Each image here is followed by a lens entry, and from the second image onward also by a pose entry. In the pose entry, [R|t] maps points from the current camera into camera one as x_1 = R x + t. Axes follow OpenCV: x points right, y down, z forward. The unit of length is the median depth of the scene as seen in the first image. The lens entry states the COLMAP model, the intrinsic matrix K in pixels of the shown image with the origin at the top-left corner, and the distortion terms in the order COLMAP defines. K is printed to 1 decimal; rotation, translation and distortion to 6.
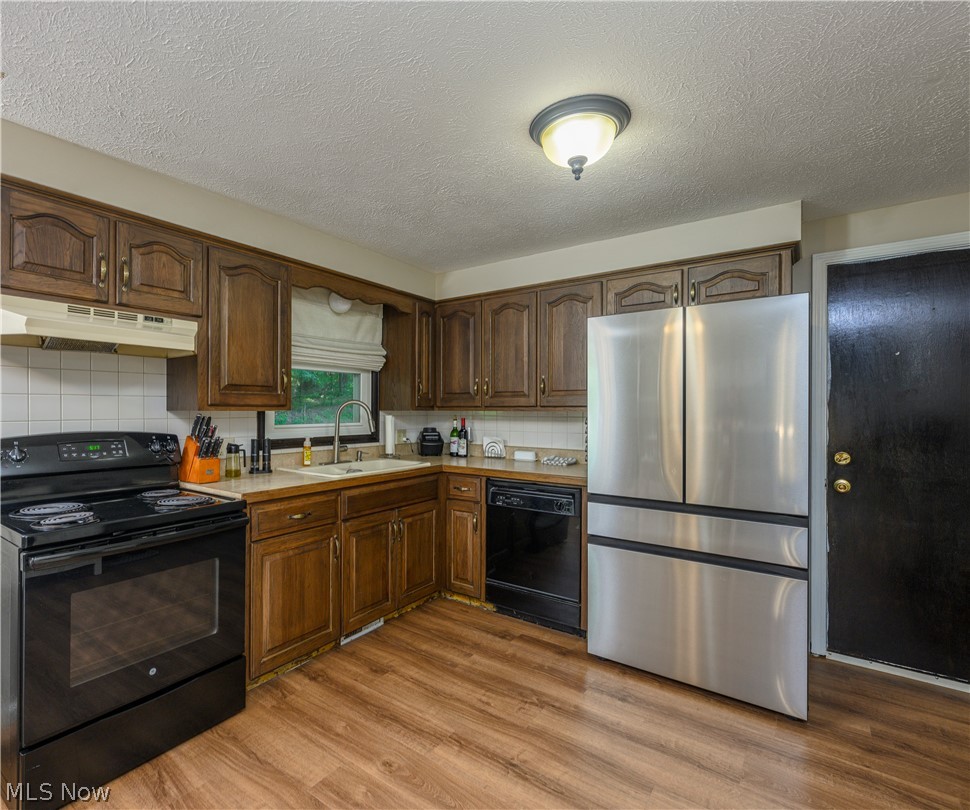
lens RADIAL K [[526.2, 0, 476.6], [0, 526.2, 410.5], [0, 0, 1]] dist [-0.002767, -0.000112]
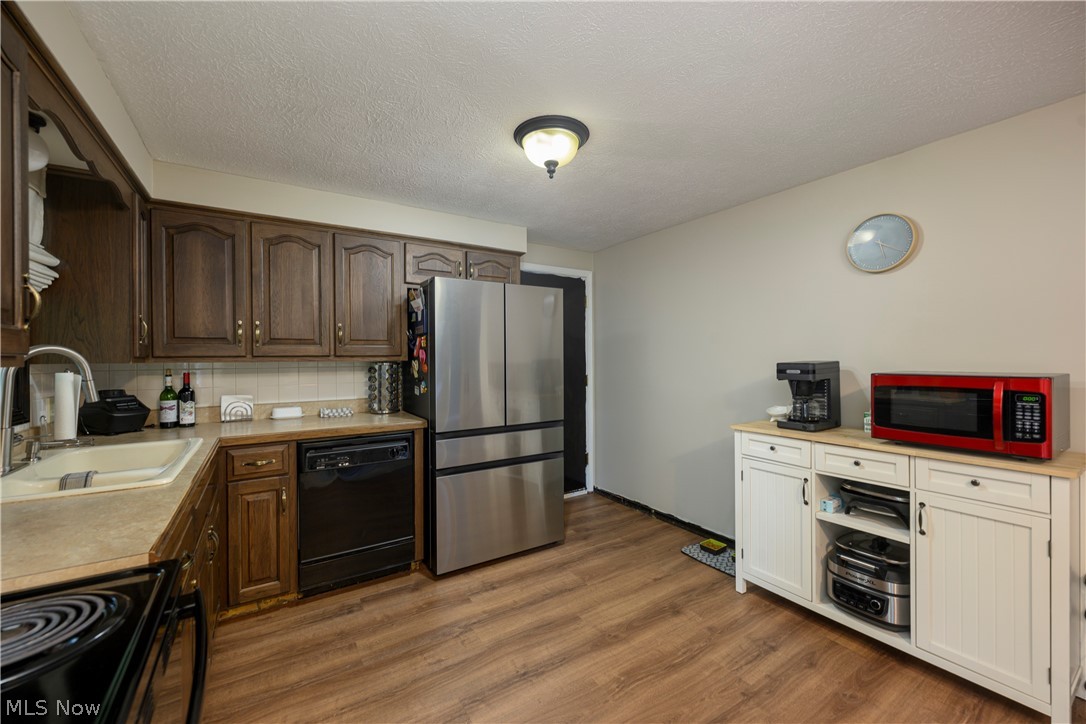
lens RADIAL K [[429.5, 0, 538.2], [0, 429.5, 358.4], [0, 0, 1]] dist [0.000048, 0.000015]
pose [[0.346712, -0.007908, 0.937938, -0.561187], [0.011390, 0.999926, 0.004221, -0.003007], [-0.937902, 0.009220, 0.346776, 0.467833]]
